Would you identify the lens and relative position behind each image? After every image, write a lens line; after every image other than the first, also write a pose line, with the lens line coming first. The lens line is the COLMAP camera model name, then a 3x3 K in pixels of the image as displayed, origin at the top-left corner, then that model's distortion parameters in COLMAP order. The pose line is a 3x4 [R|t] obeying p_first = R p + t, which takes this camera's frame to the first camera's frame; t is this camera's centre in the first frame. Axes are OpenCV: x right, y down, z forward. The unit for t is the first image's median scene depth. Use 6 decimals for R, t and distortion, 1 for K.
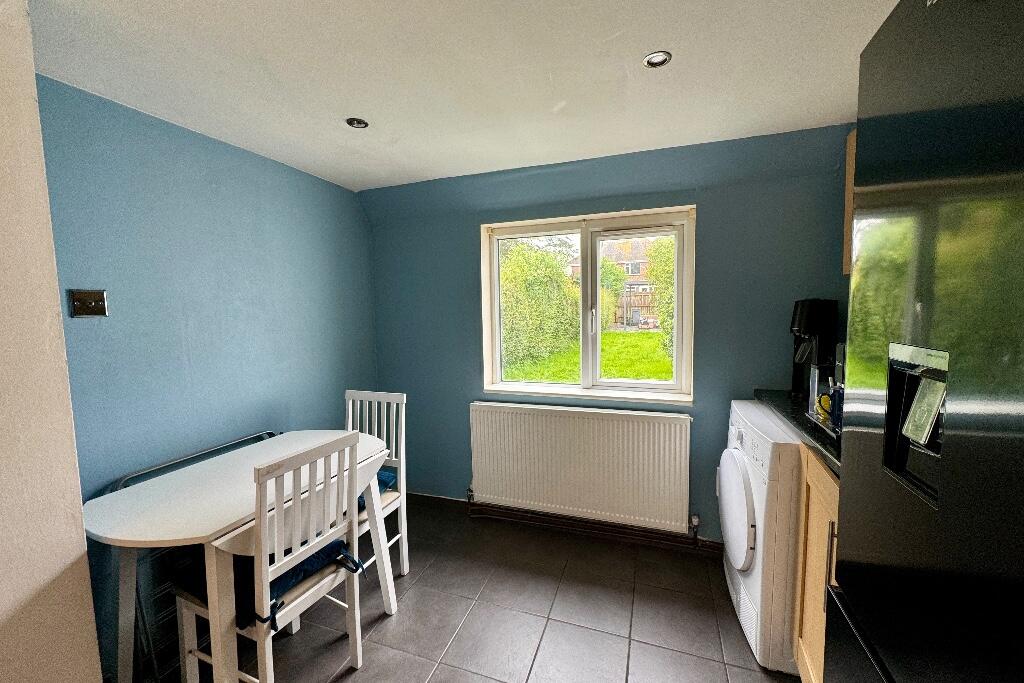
lens RADIAL K [[405.0, 0, 512.0], [0, 405.0, 341.5], [0, 0, 1]] dist [-0.003465, 0.000364]
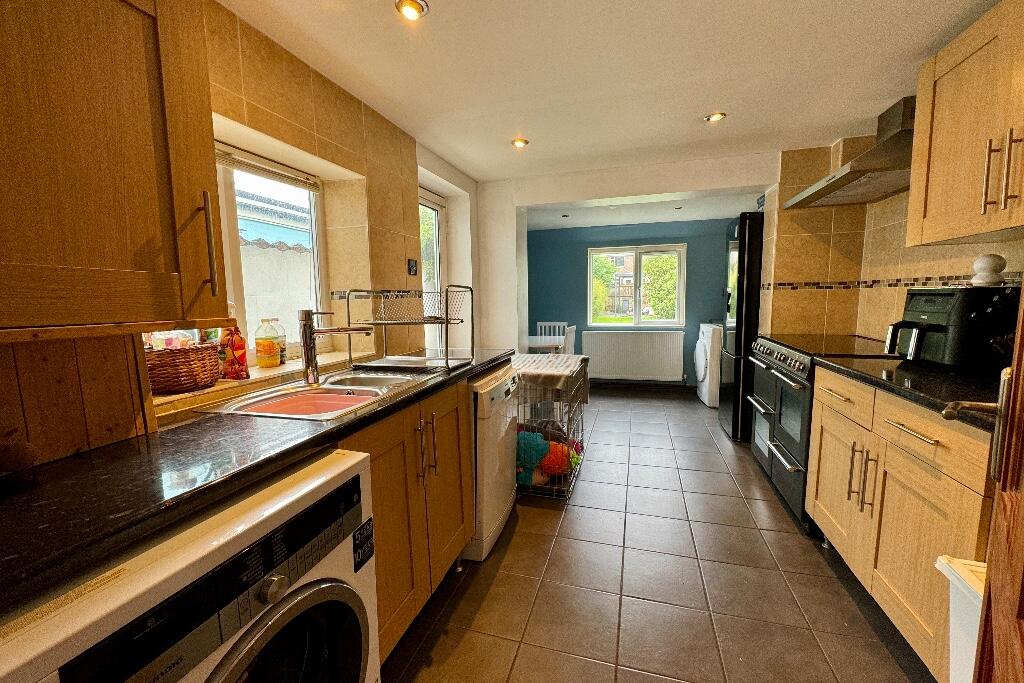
lens RADIAL K [[405.0, 0, 512.0], [0, 405.0, 341.5], [0, 0, 1]] dist [-0.003465, 0.000364]
pose [[0.998943, -0.002253, 0.045905, -0.660252], [0.001310, 0.999787, 0.020578, 0.183853], [-0.045942, -0.020496, 0.998734, -1.299485]]
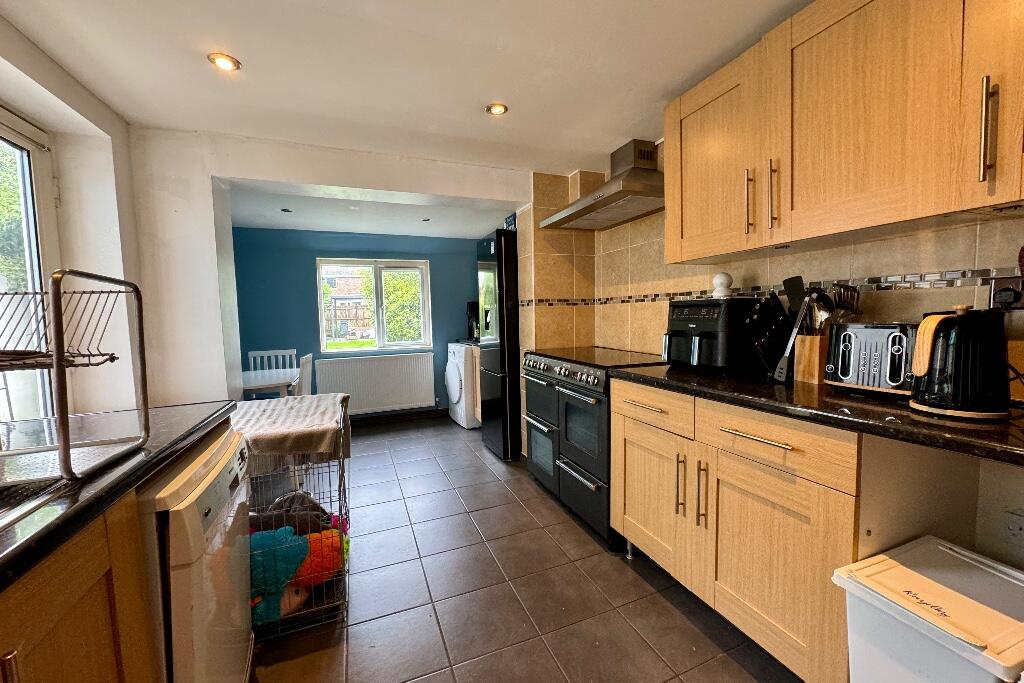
lens RADIAL K [[405.0, 0, 512.0], [0, 405.0, 341.5], [0, 0, 1]] dist [-0.003465, 0.000364]
pose [[0.749230, -0.042127, 0.660969, -0.695747], [0.067636, 0.997624, -0.013083, 0.173020], [-0.658847, 0.054508, 0.750300, -0.961607]]
